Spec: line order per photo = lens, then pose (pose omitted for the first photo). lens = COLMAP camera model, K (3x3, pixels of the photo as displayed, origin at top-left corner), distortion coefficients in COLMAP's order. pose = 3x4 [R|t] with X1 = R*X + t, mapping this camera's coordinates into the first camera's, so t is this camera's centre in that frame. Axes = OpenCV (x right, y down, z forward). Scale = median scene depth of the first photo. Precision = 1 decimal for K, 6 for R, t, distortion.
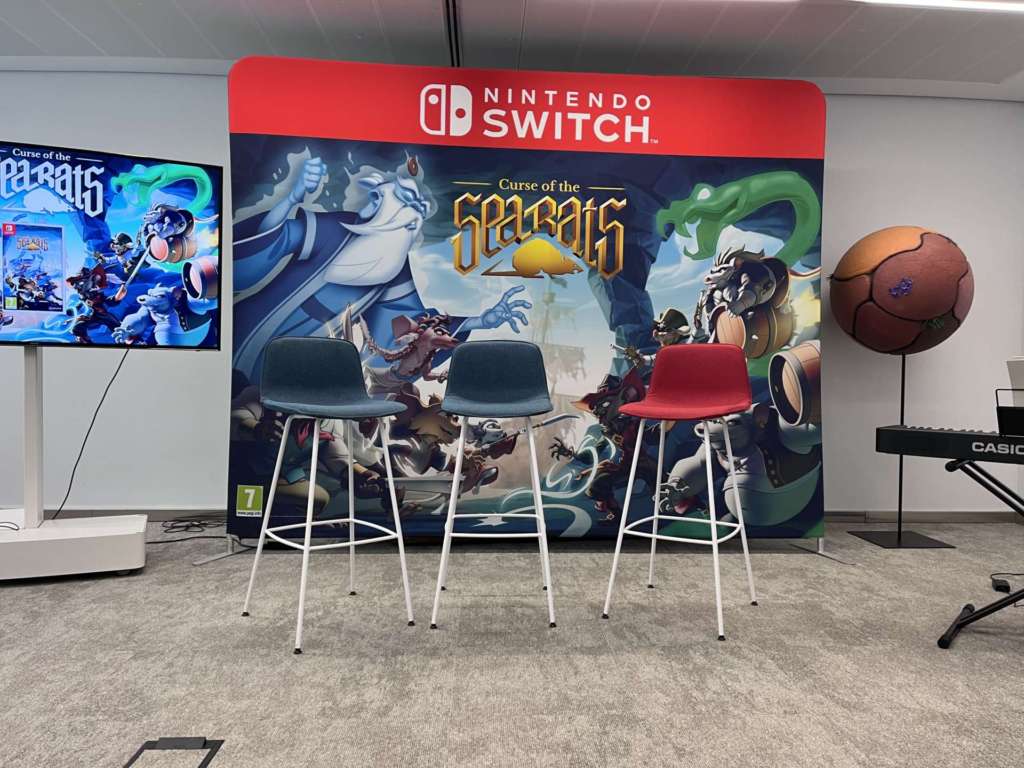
lens RADIAL K [[765.4, 0, 513.8], [0, 765.4, 387.5], [0, 0, 1]] dist [0.084904, -0.103005]
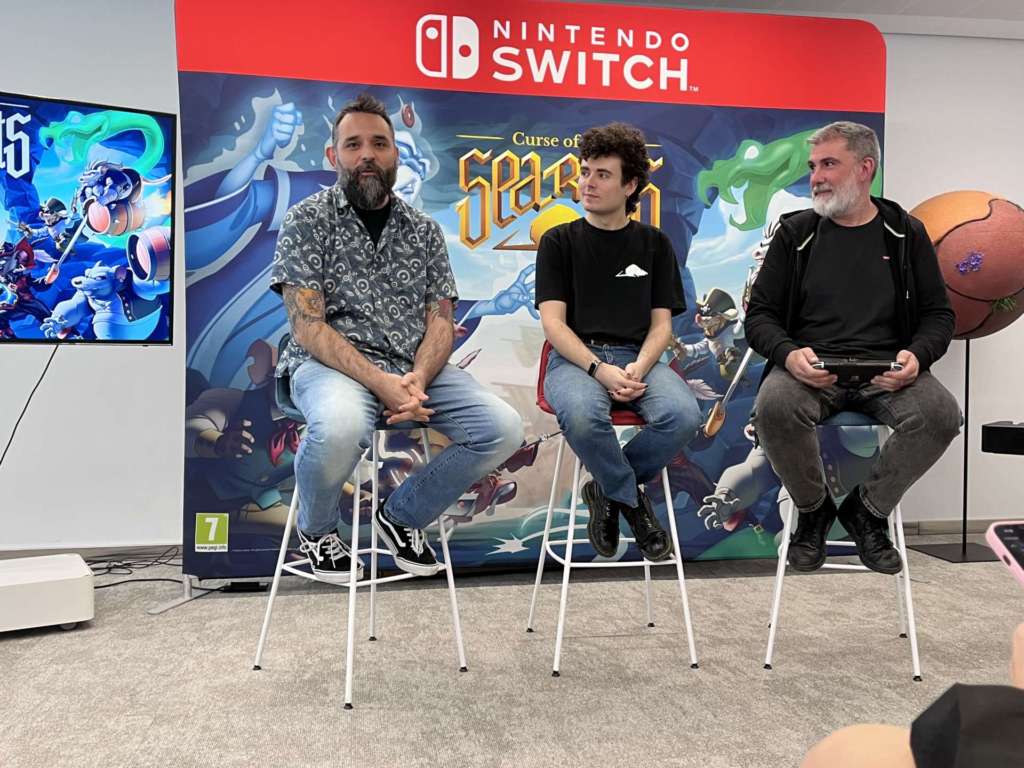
lens RADIAL K [[987.7, 0, 517.2], [0, 987.7, 394.4], [0, 0, 1]] dist [0.075762, -0.085967]
pose [[0.993621, -0.017238, 0.111442, -0.139337], [0.015436, 0.999736, 0.017021, -0.008880], [-0.111706, -0.015192, 0.993625, -0.059021]]
